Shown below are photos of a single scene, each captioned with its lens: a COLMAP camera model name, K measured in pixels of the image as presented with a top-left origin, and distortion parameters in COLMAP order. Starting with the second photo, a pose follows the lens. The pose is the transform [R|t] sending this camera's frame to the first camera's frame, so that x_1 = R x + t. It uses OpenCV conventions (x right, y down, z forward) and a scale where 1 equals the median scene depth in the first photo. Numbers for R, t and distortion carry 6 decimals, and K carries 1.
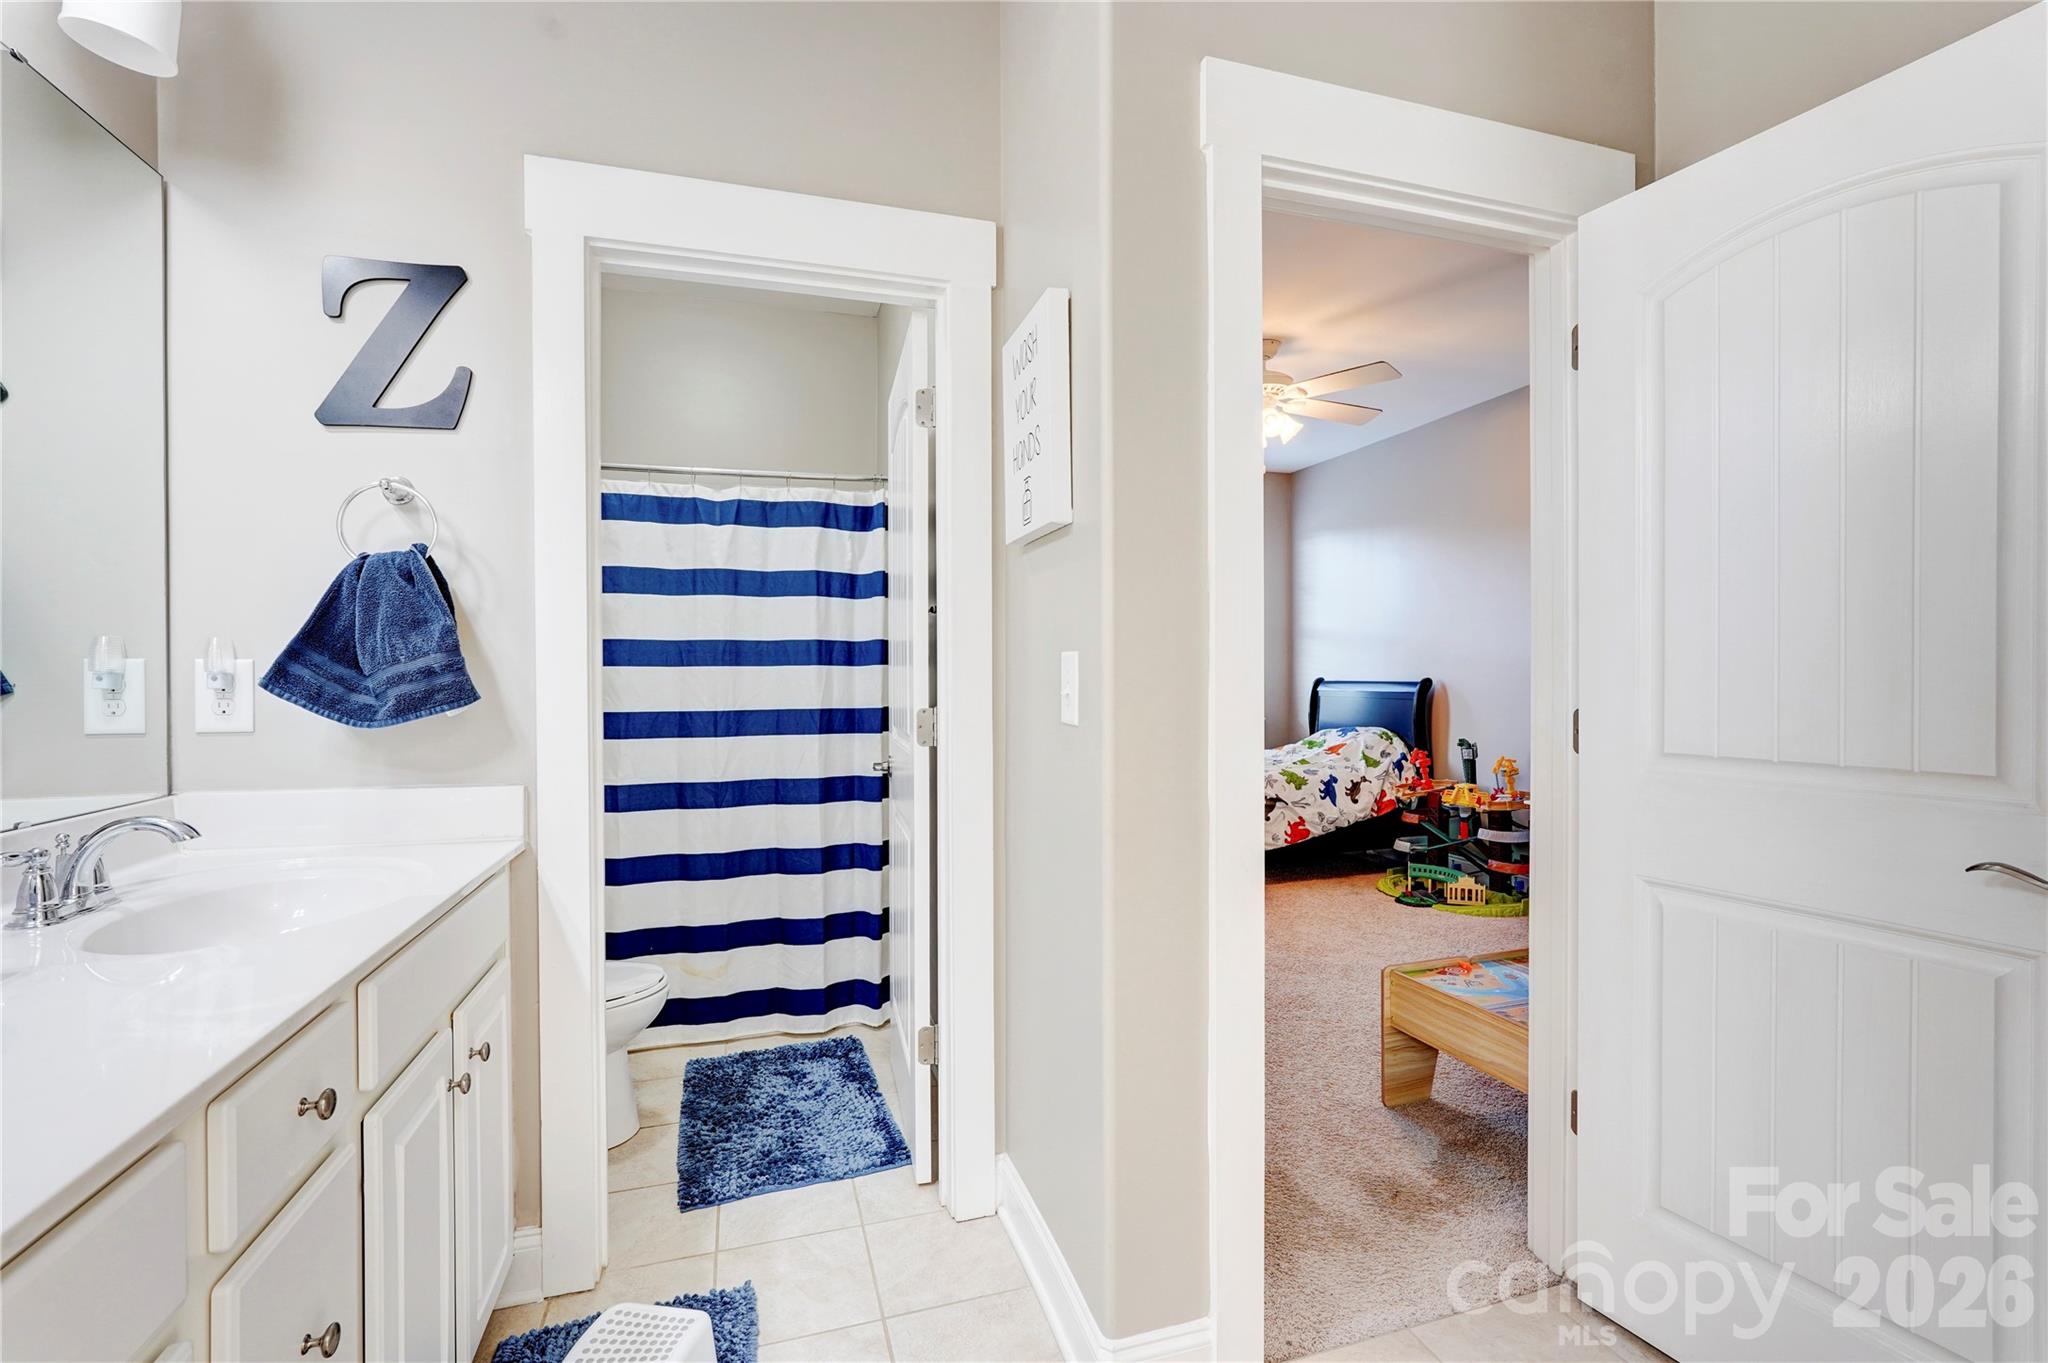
lens RADIAL K [[901.8, 0, 1028.6], [0, 901.8, 684.0], [0, 0, 1]] dist [-0.017628, 0.008556]
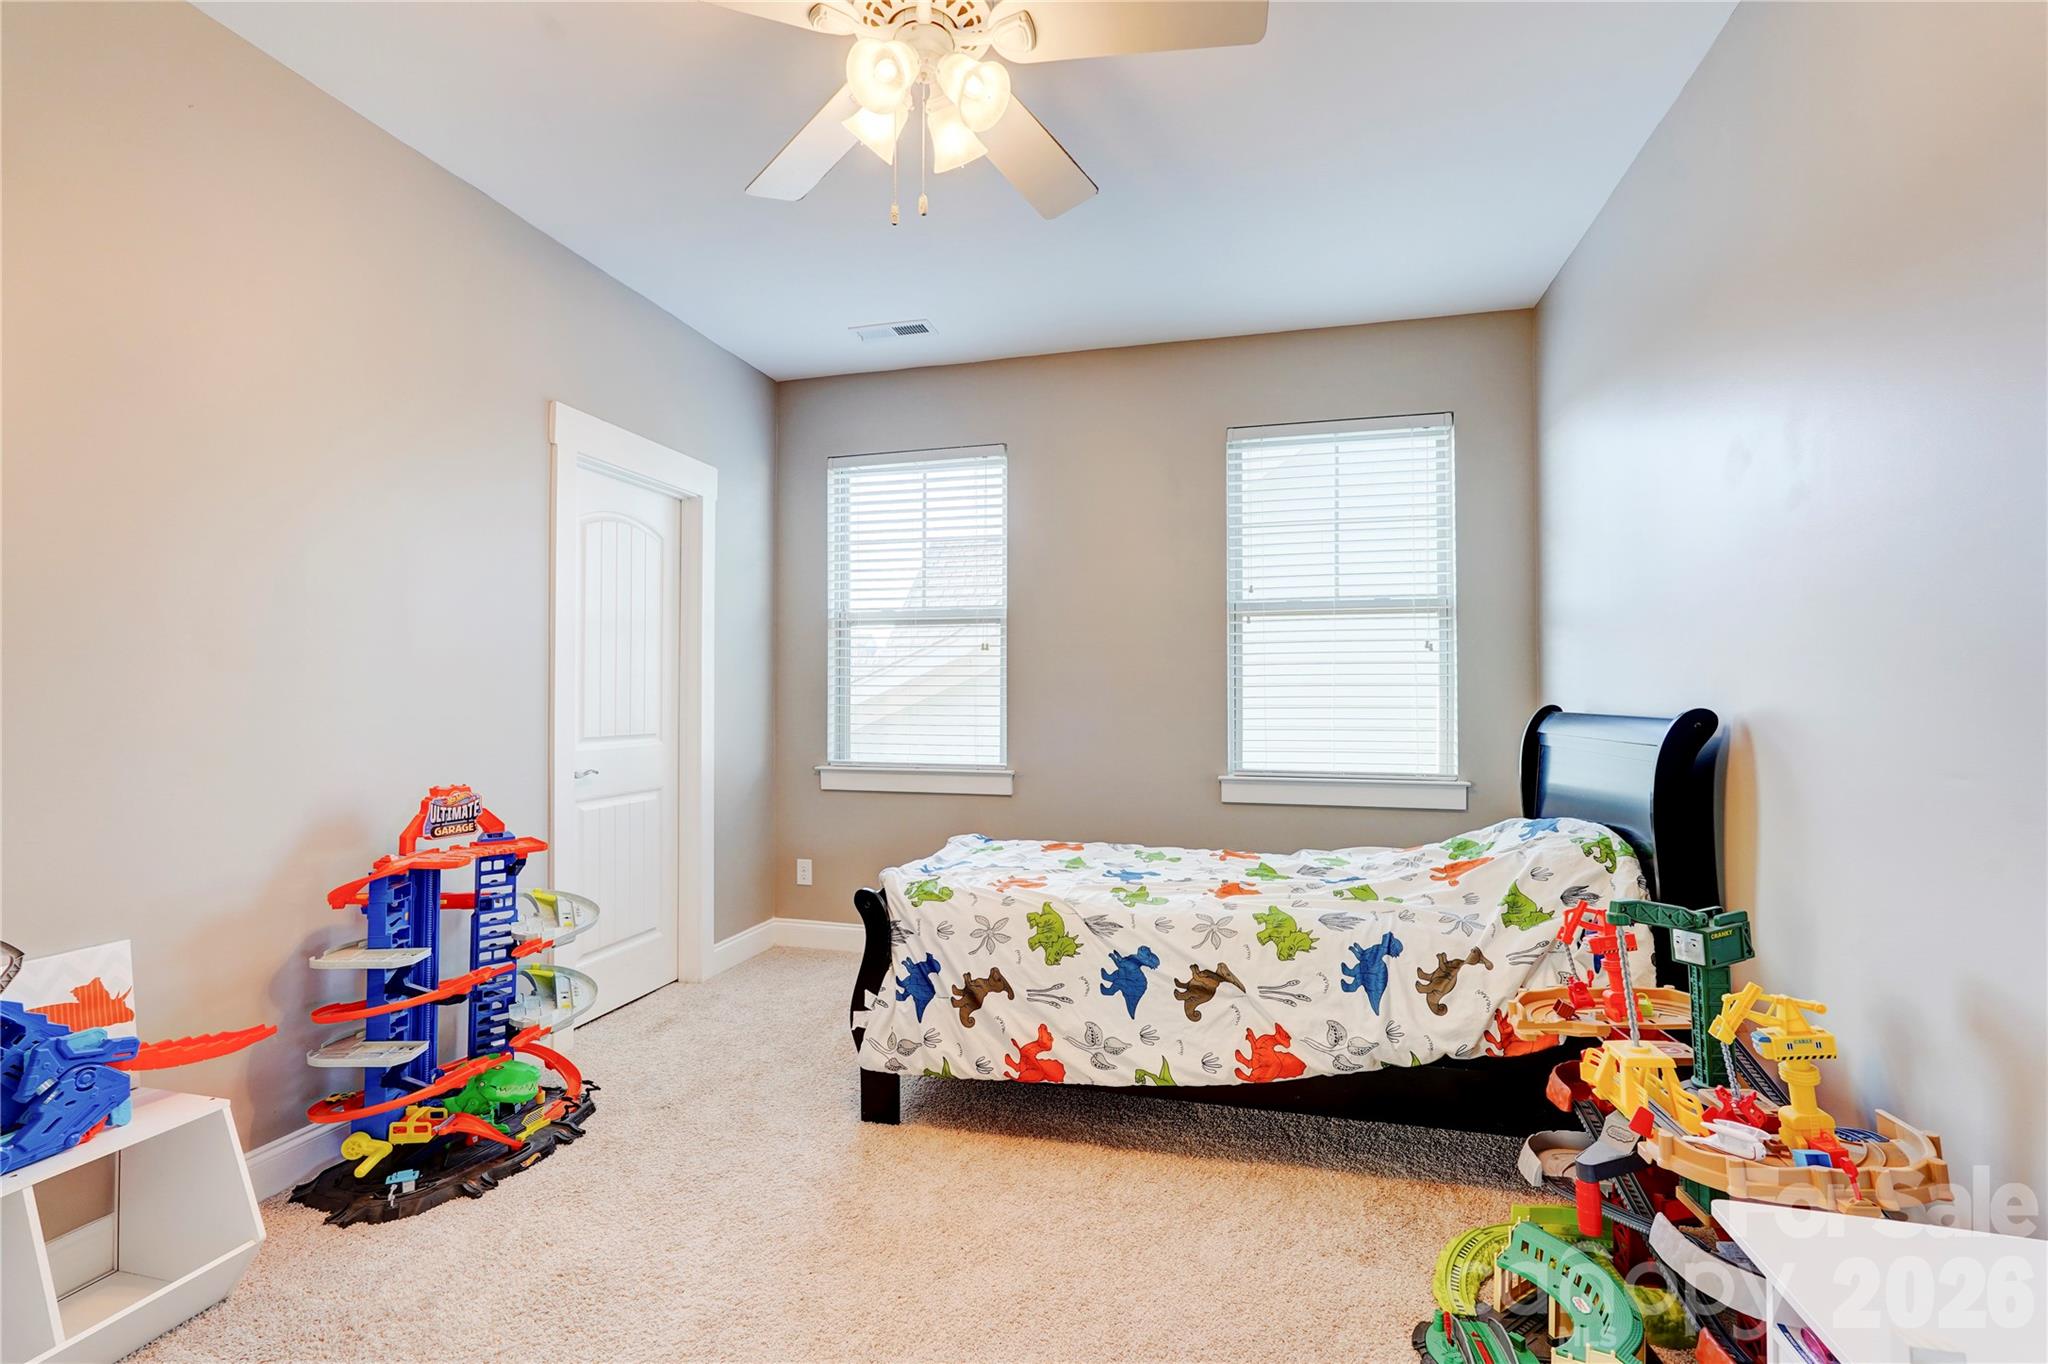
lens RADIAL K [[901.8, 0, 1018.7], [0, 901.8, 681.6], [0, 0, 1]] dist [-0.017628, 0.008556]
pose [[0.845585, -0.002085, -0.533837, 0.422062], [-0.011852, 0.999673, -0.022678, -0.007027], [0.533710, 0.025504, 0.845283, 0.551796]]
